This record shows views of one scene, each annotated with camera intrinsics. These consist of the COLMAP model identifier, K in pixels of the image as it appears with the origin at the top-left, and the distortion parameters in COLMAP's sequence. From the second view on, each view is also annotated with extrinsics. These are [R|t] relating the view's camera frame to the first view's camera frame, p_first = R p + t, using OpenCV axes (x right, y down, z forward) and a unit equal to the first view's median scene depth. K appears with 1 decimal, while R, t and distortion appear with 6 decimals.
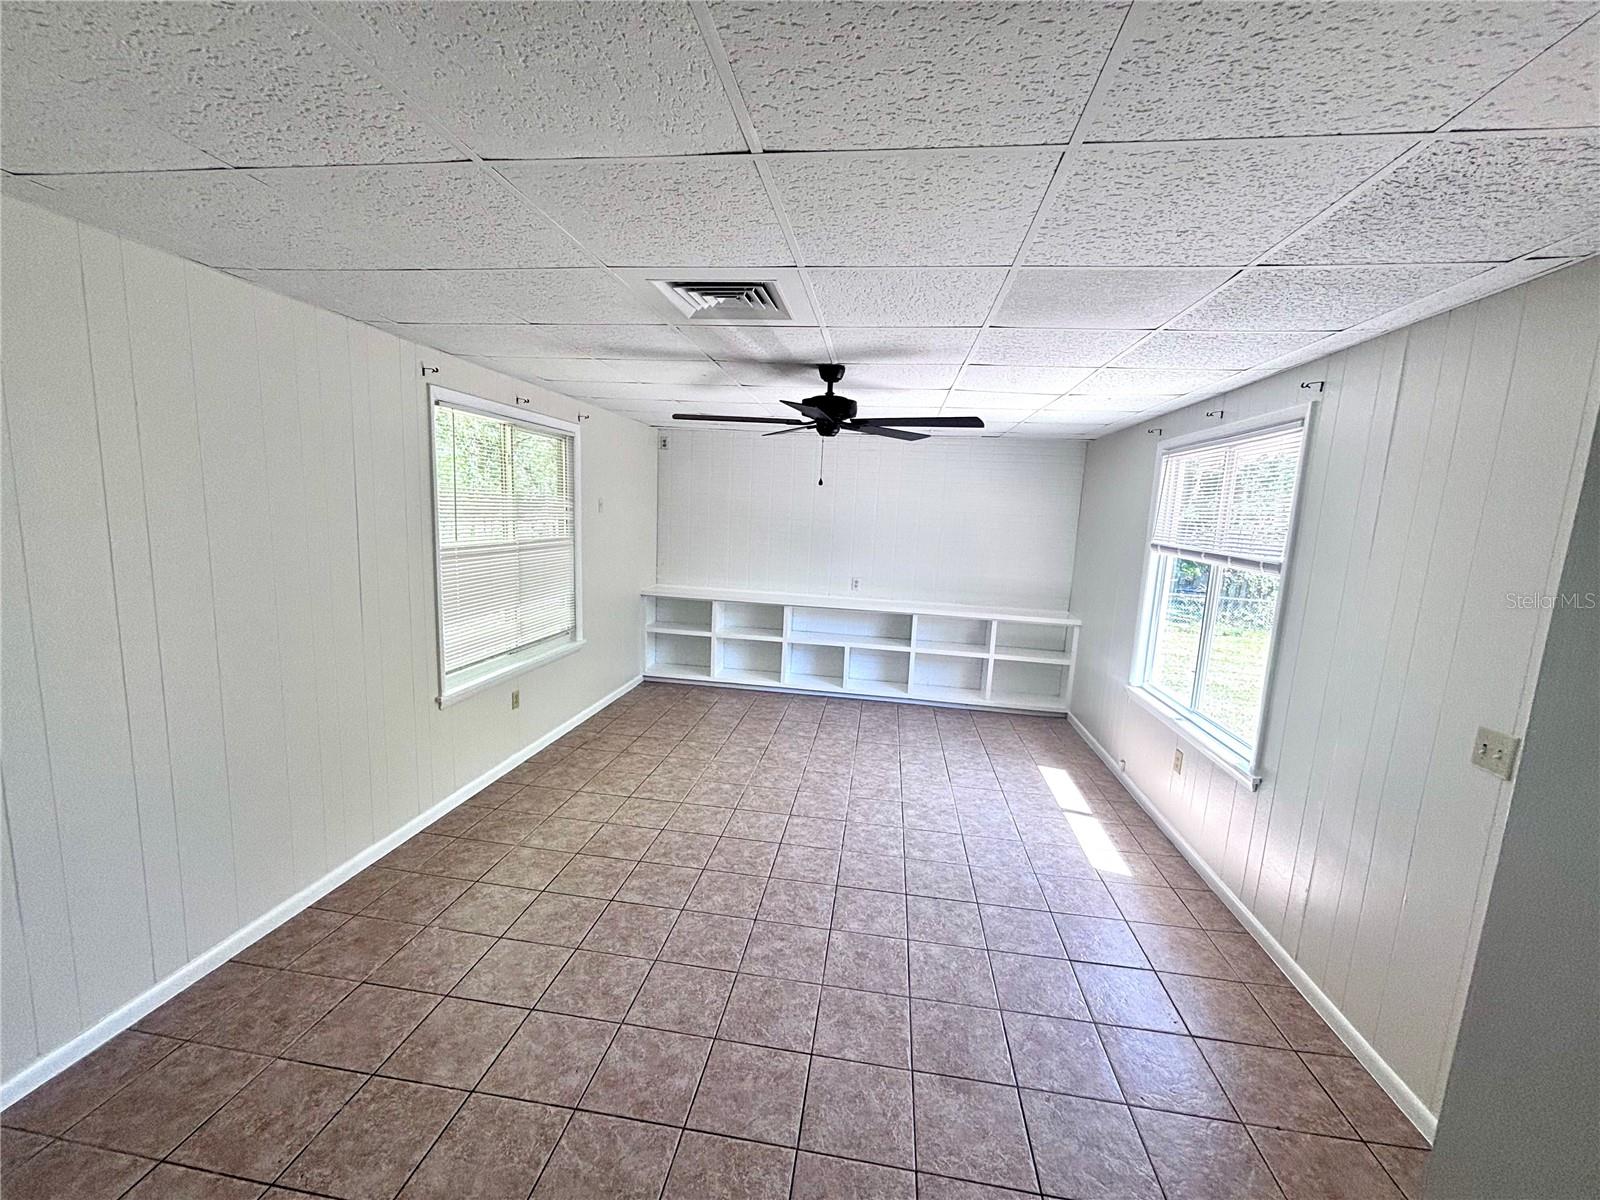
lens RADIAL K [[642.1, 0, 800.3], [0, 642.1, 604.0], [0, 0, 1]] dist [0.006119, -0.000123]
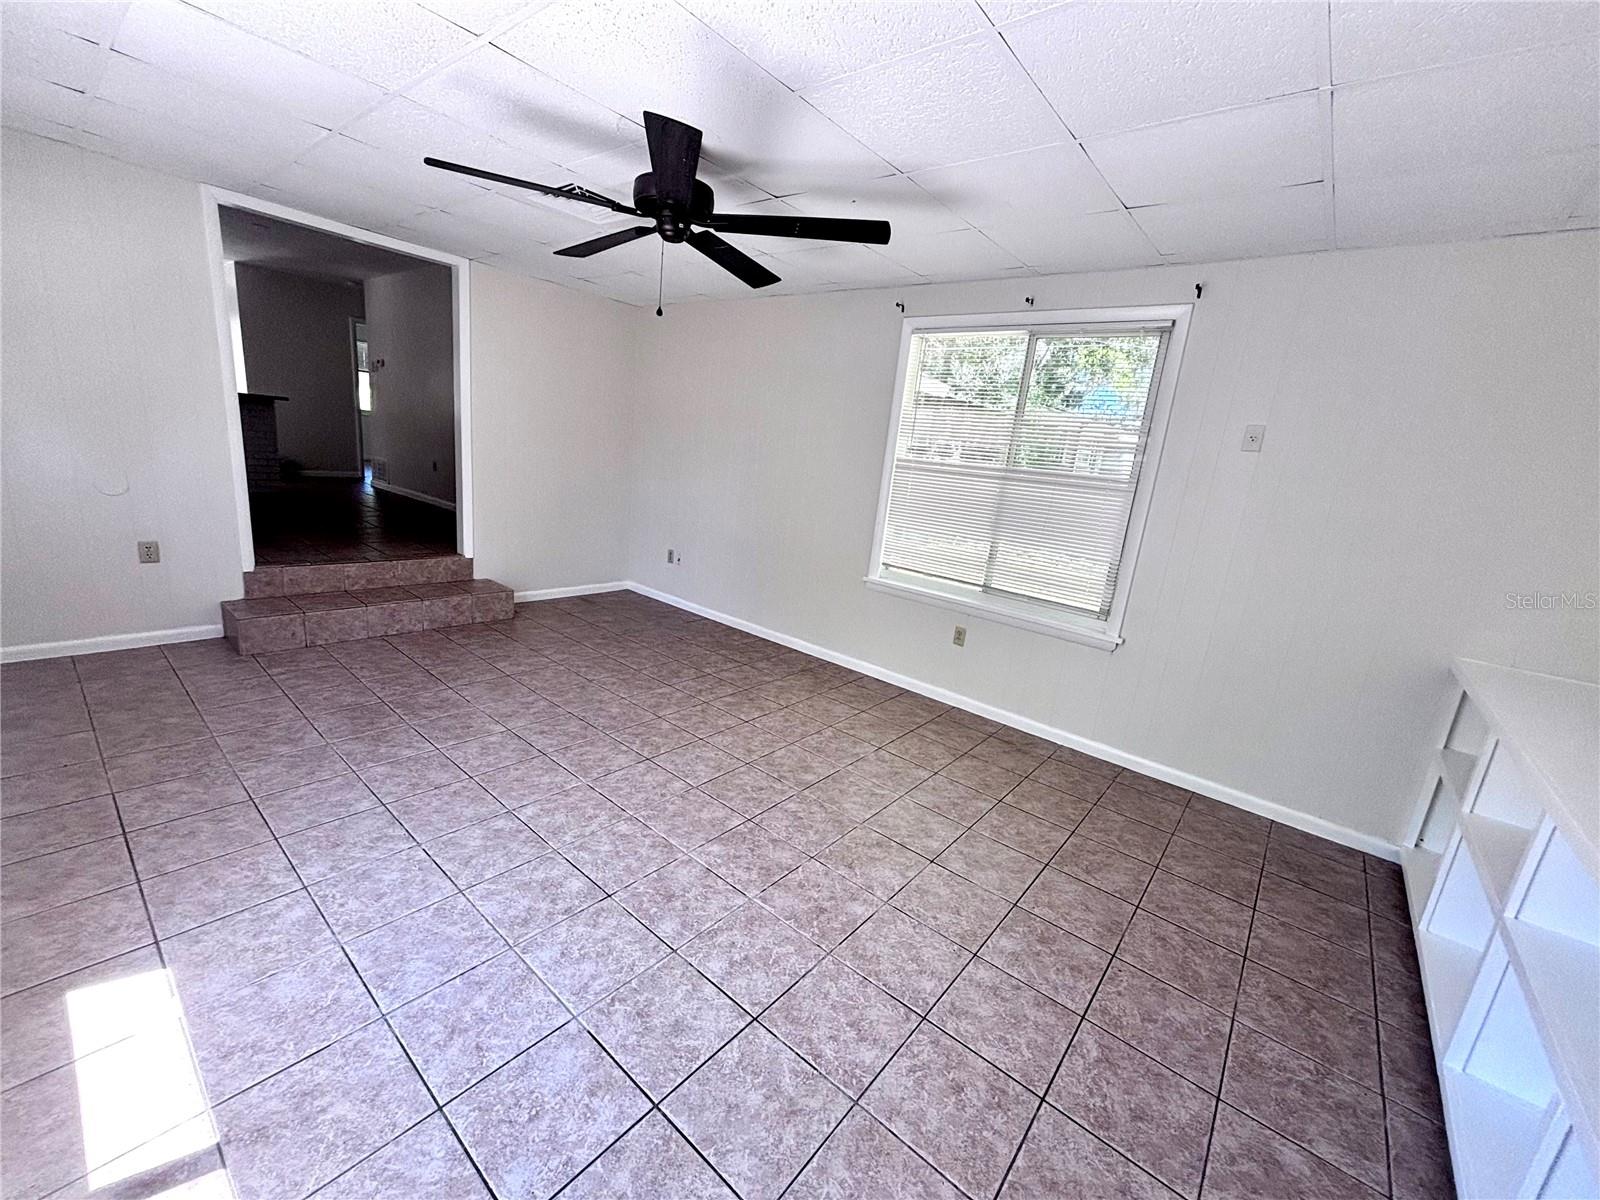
lens RADIAL K [[642.1, 0, 800.3], [0, 642.1, 604.0], [0, 0, 1]] dist [0.006119, -0.000123]
pose [[-0.515623, 0.111061, -0.849587, 0.494122], [-0.249001, 0.929346, 0.272608, -0.097373], [0.819836, 0.352111, -0.451538, 1.263811]]
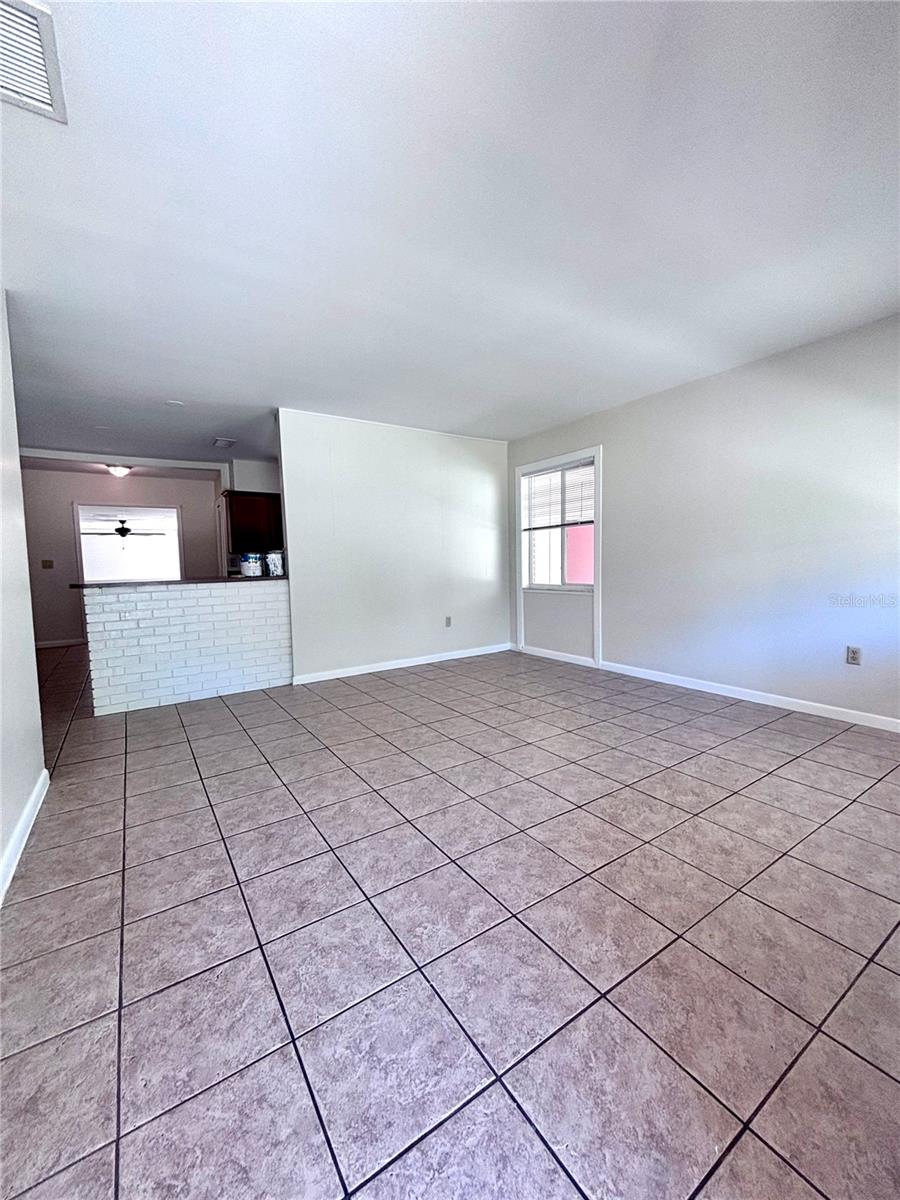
lens RADIAL K [[481.6, 0, 450.0], [0, 481.6, 600.0], [0, 0, 1]] dist [0.006119, -0.000123]
pose [[0.745173, -0.114403, 0.656985, -0.380720], [0.154171, 0.988040, -0.002815, 0.371393], [-0.648806, 0.103386, 0.753898, -2.100154]]
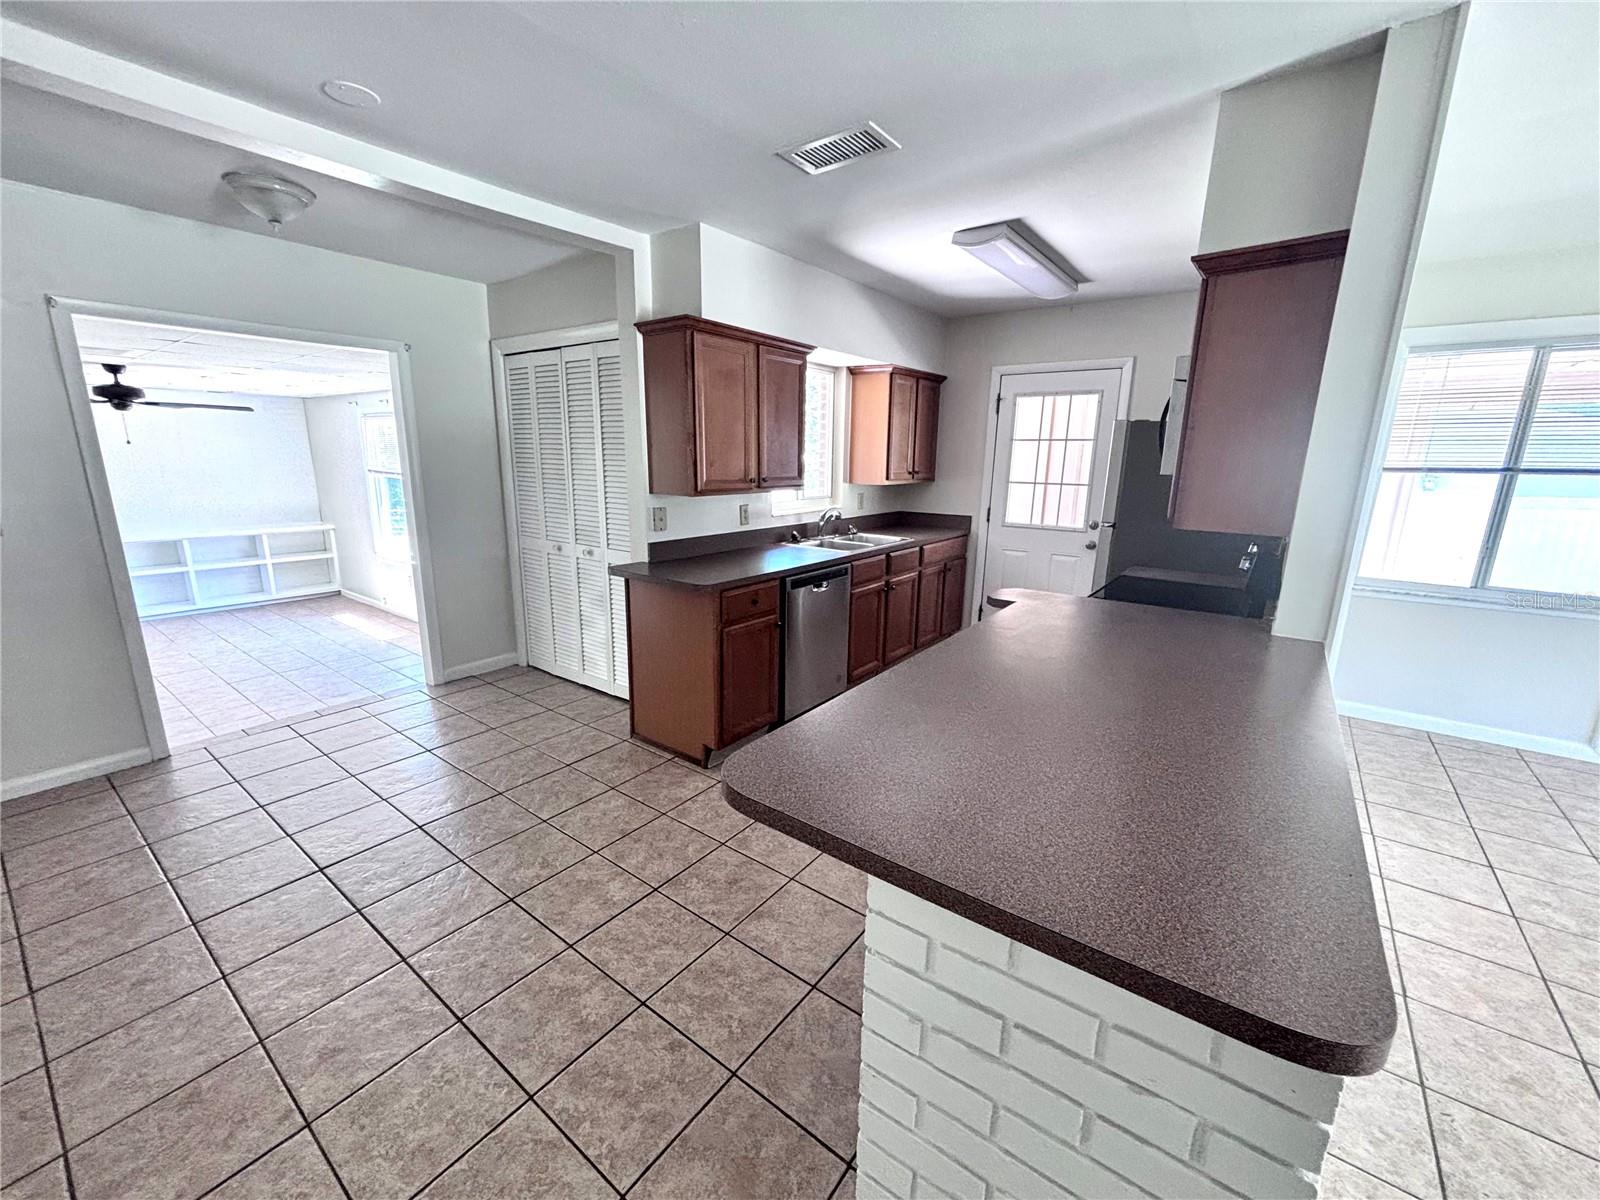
lens RADIAL K [[642.1, 0, 800.3], [0, 642.1, 604.0], [0, 0, 1]] dist [0.006119, -0.000123]
pose [[0.475413, -0.234553, 0.847919, -0.477403], [0.136939, 0.971786, 0.192038, 0.084438], [-0.869040, 0.024816, 0.494119, -0.897538]]
